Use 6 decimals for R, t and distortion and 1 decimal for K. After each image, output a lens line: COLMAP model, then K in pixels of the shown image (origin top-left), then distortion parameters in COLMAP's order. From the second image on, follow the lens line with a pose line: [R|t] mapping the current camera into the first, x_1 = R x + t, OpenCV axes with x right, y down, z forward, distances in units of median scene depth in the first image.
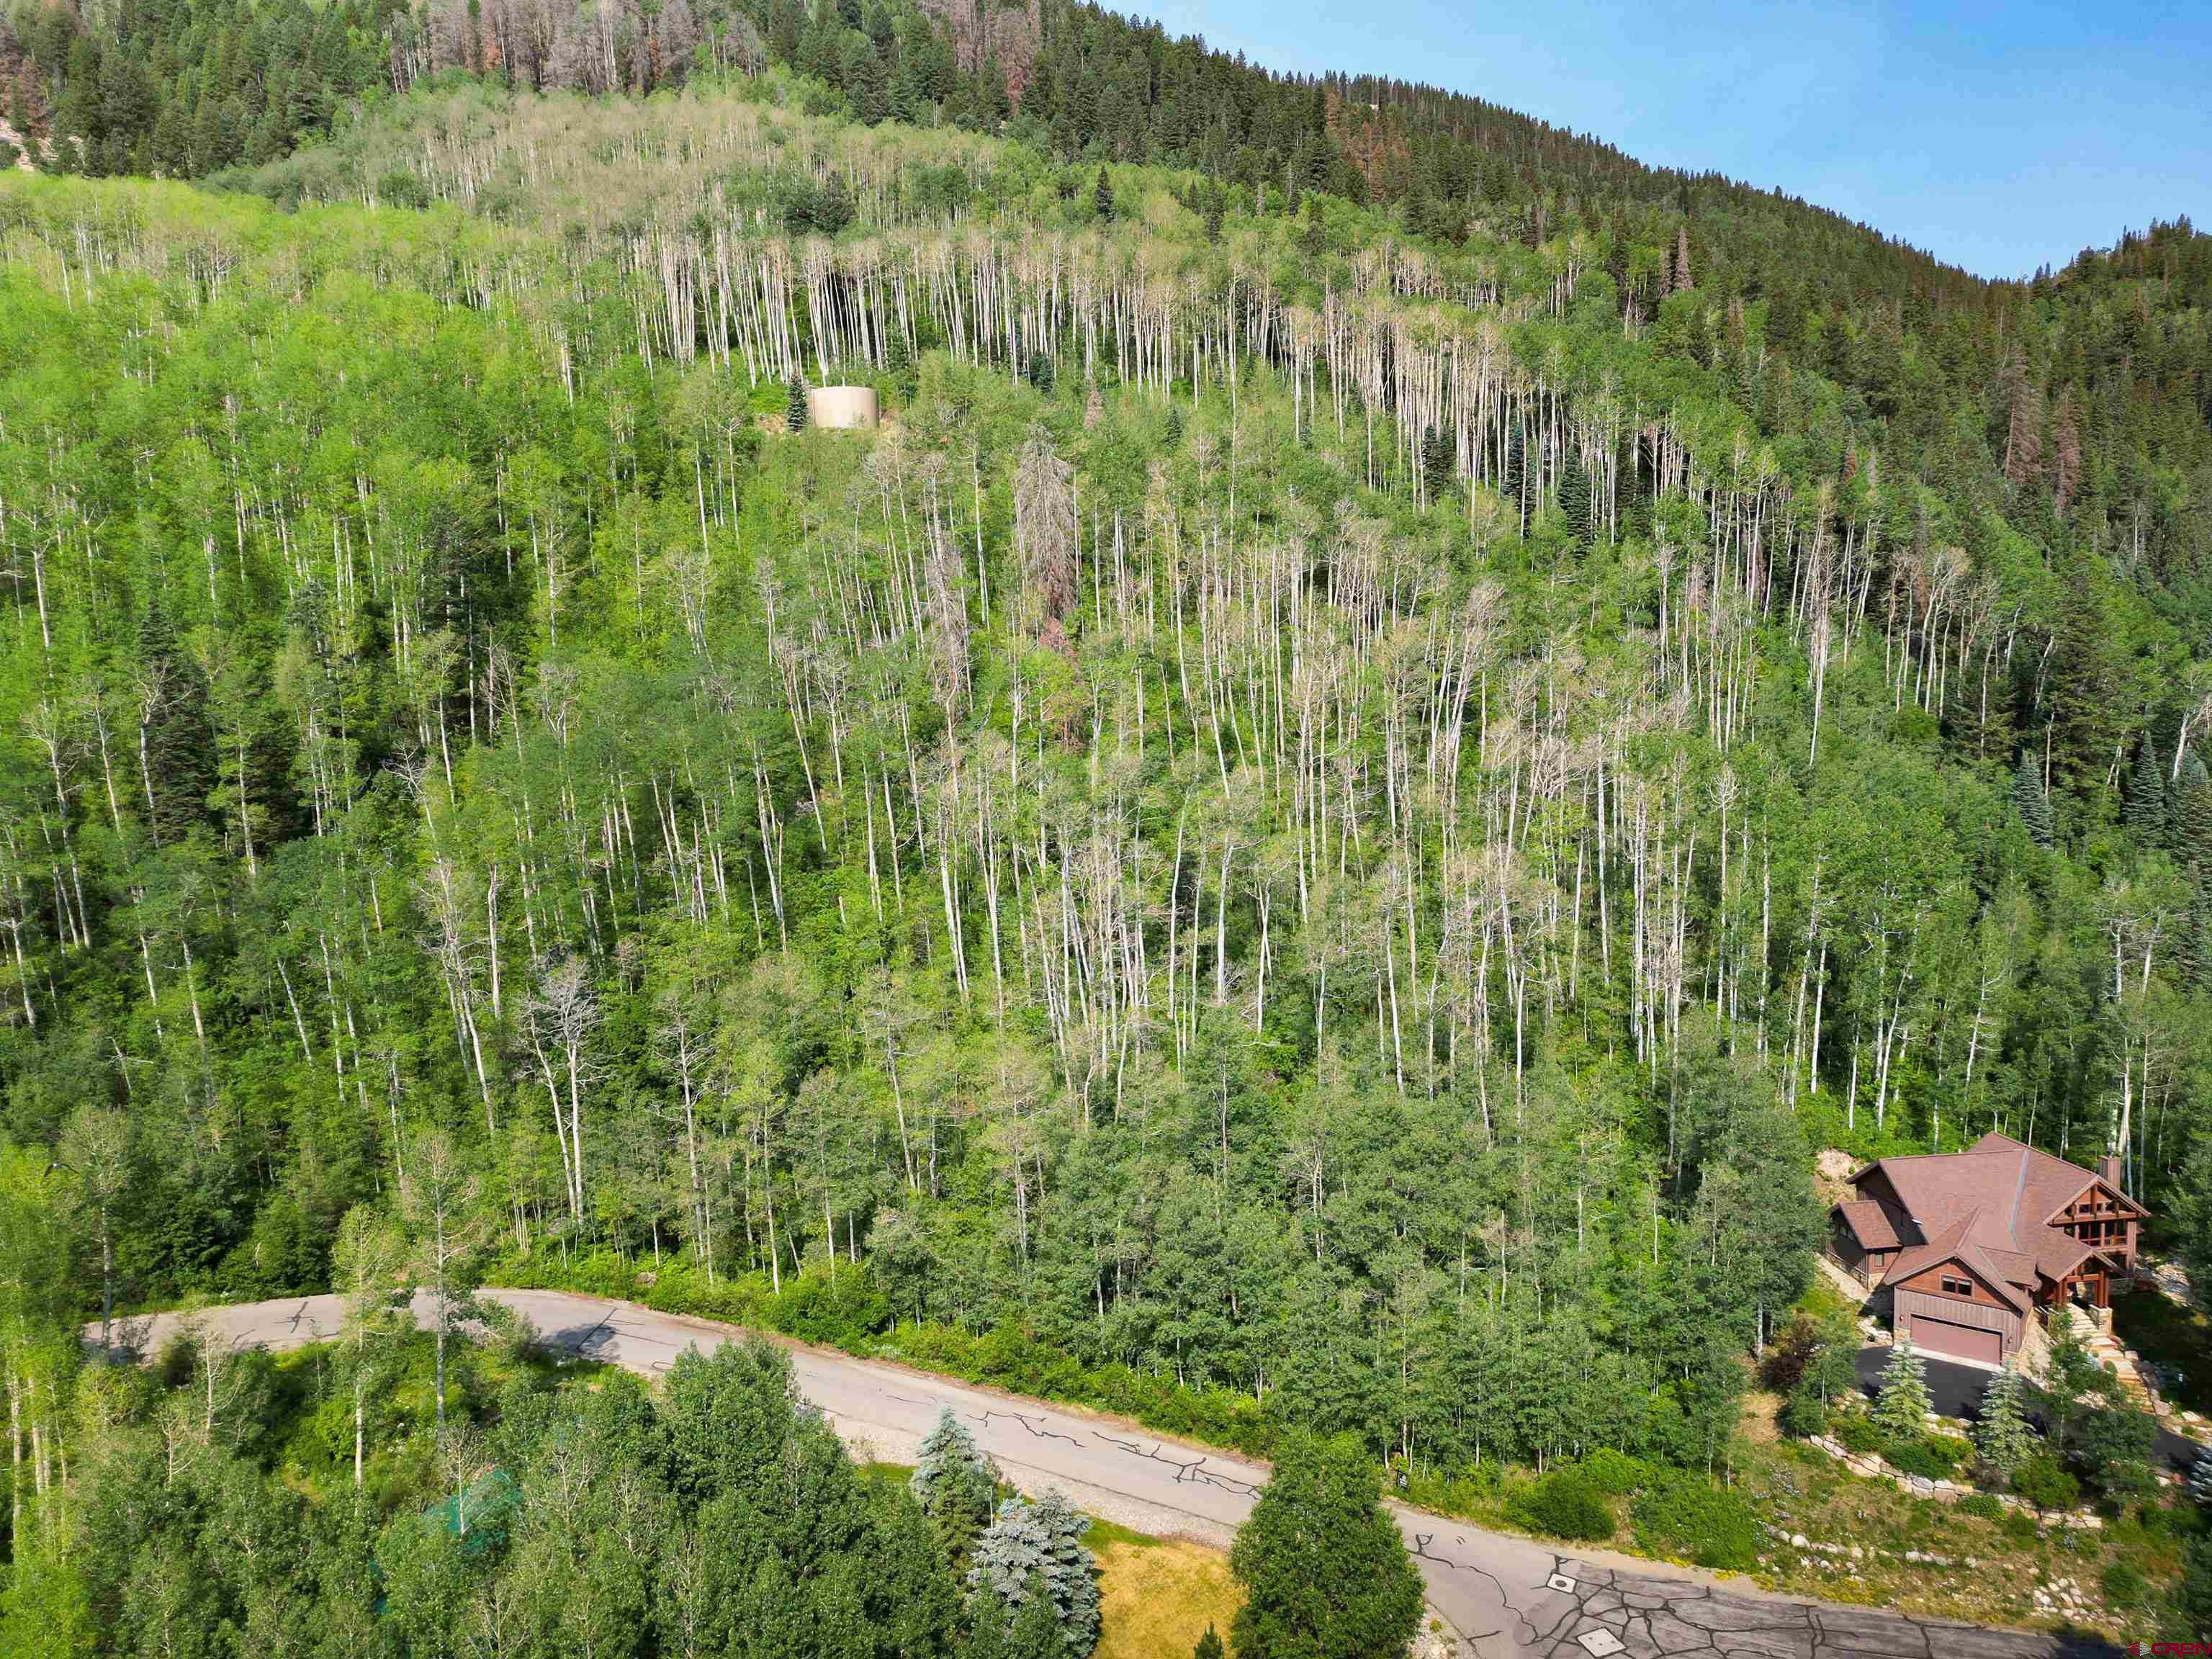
lens RADIAL K [[1549.1, 0, 1102.2], [0, 1549.1, 828.8], [0, 0, 1]] dist [0.056569, -0.048265]
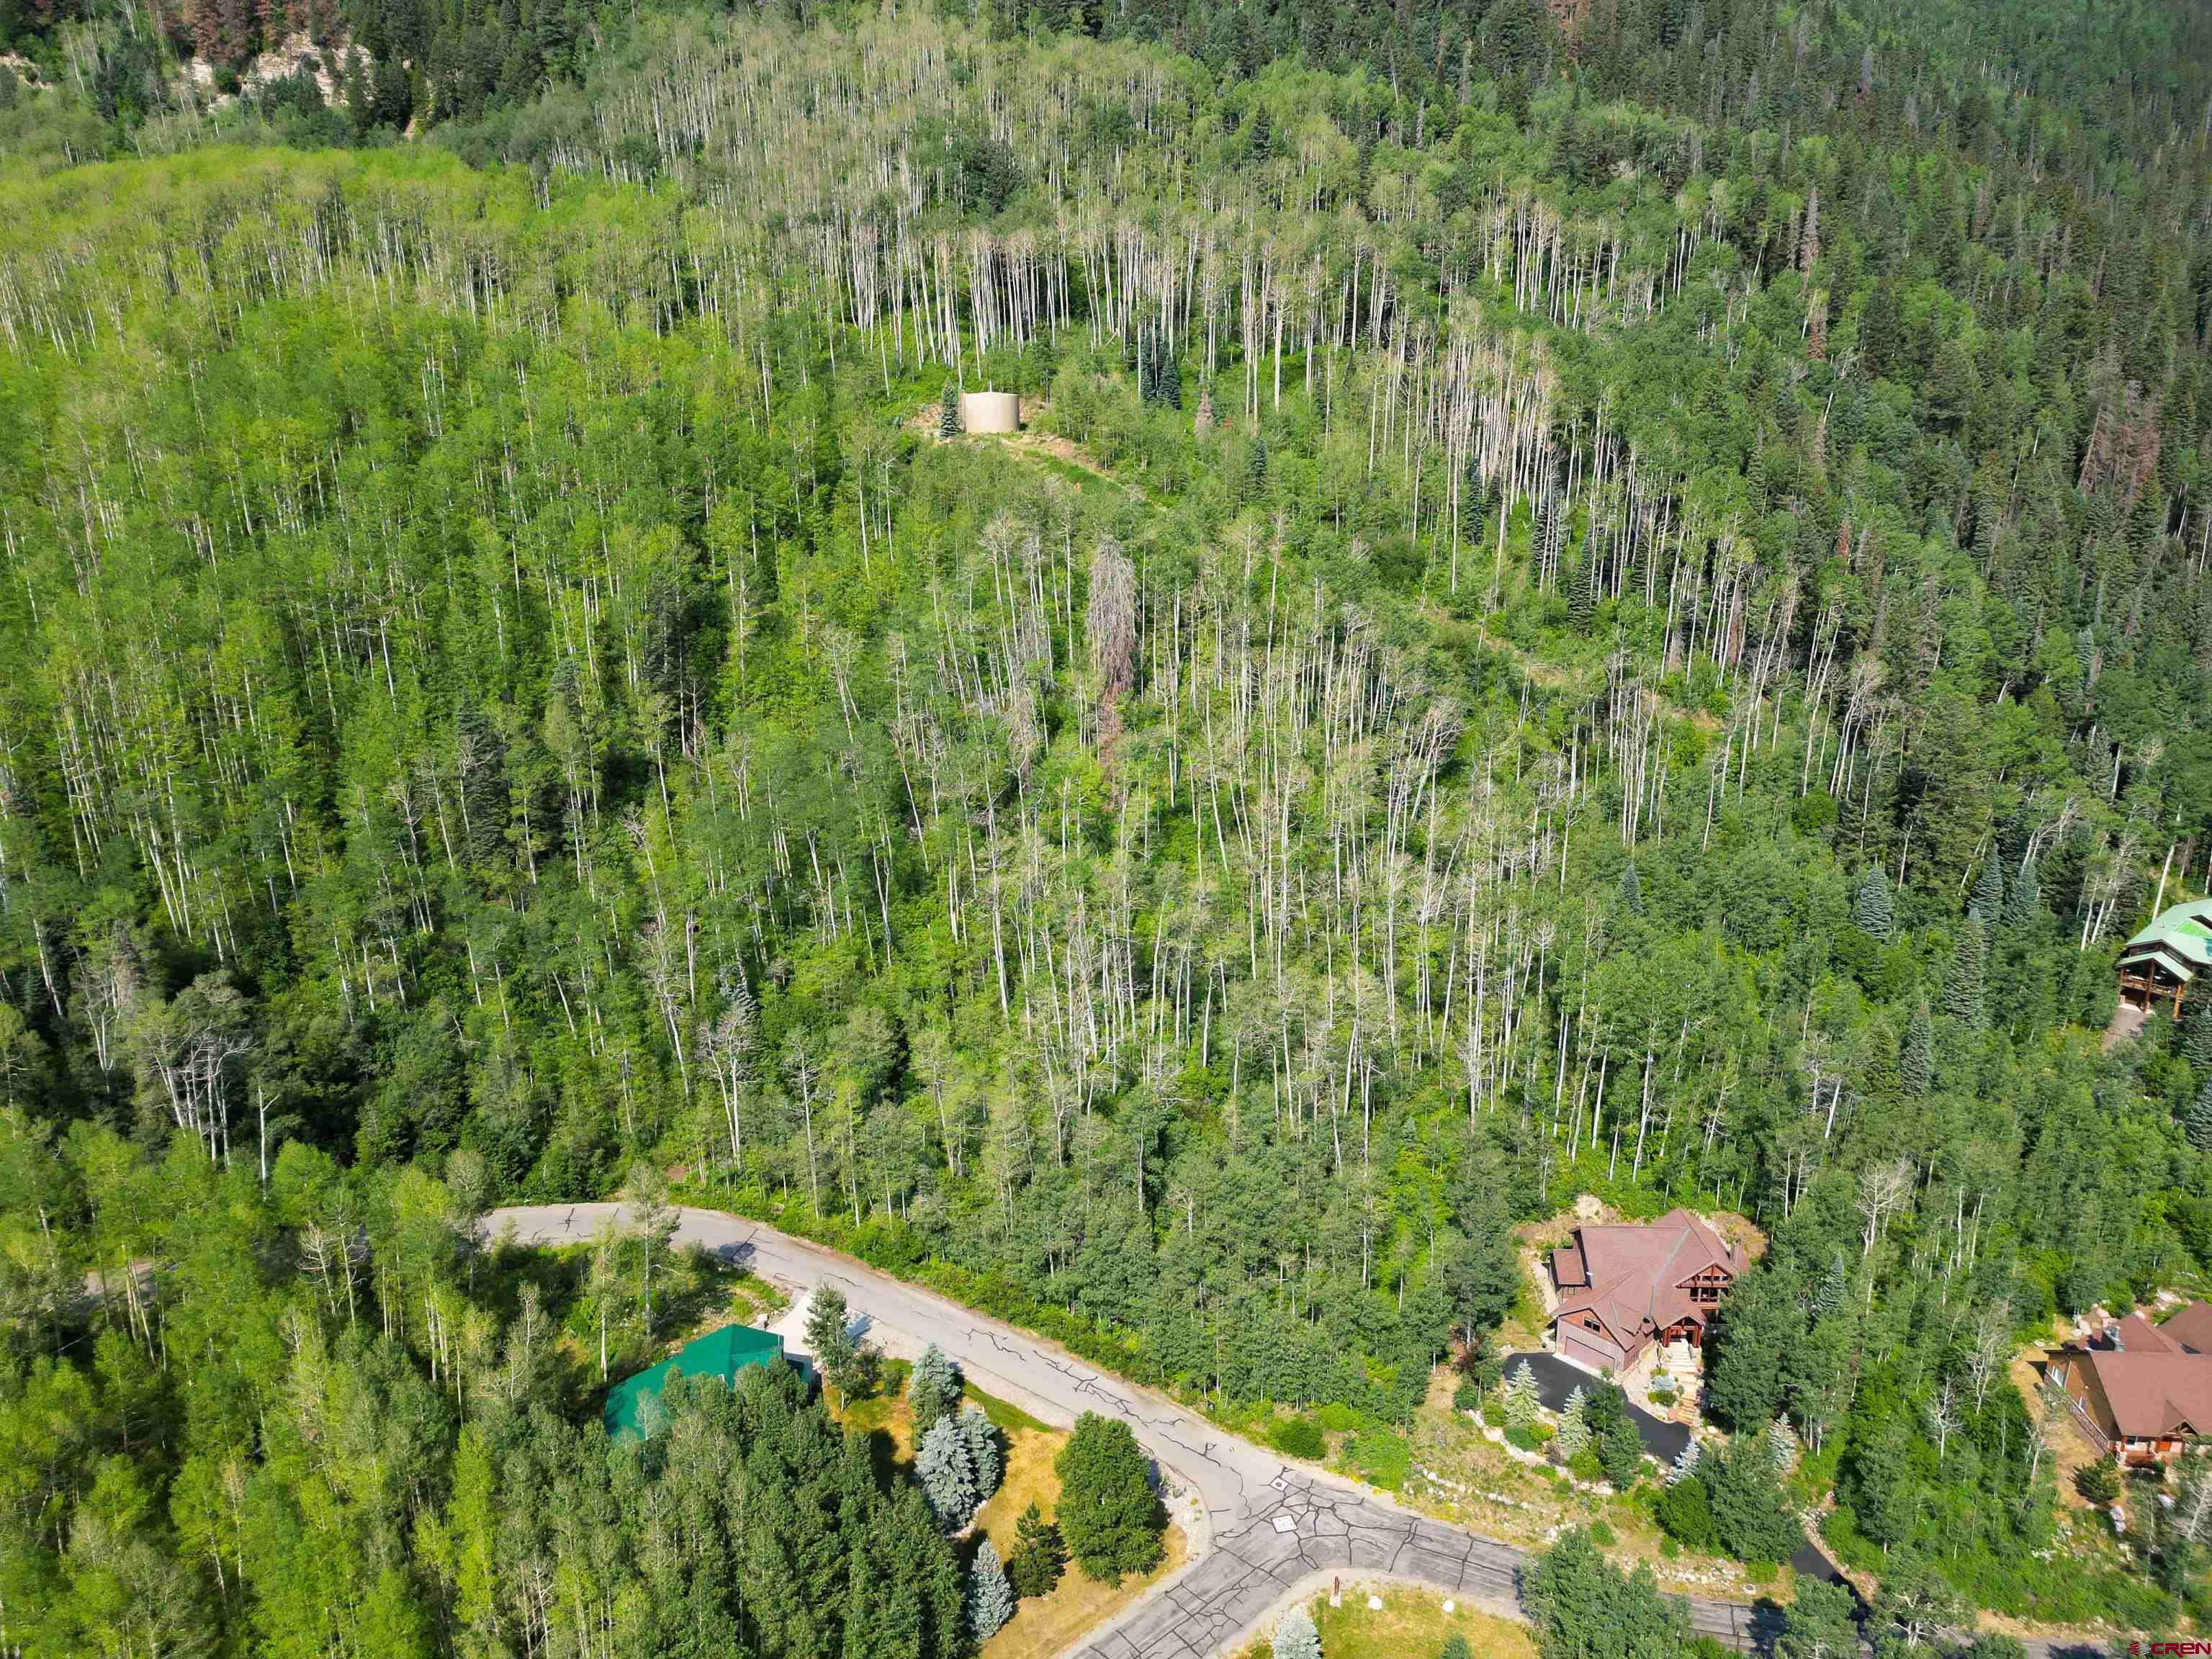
lens RADIAL K [[1549.1, 0, 1102.2], [0, 1549.1, 828.8], [0, 0, 1]] dist [0.056569, -0.048265]
pose [[0.989006, 0.070270, -0.130113, 0.212929], [-0.046938, 0.983554, 0.174407, -0.386558], [0.140229, -0.166382, 0.976039, -0.427634]]
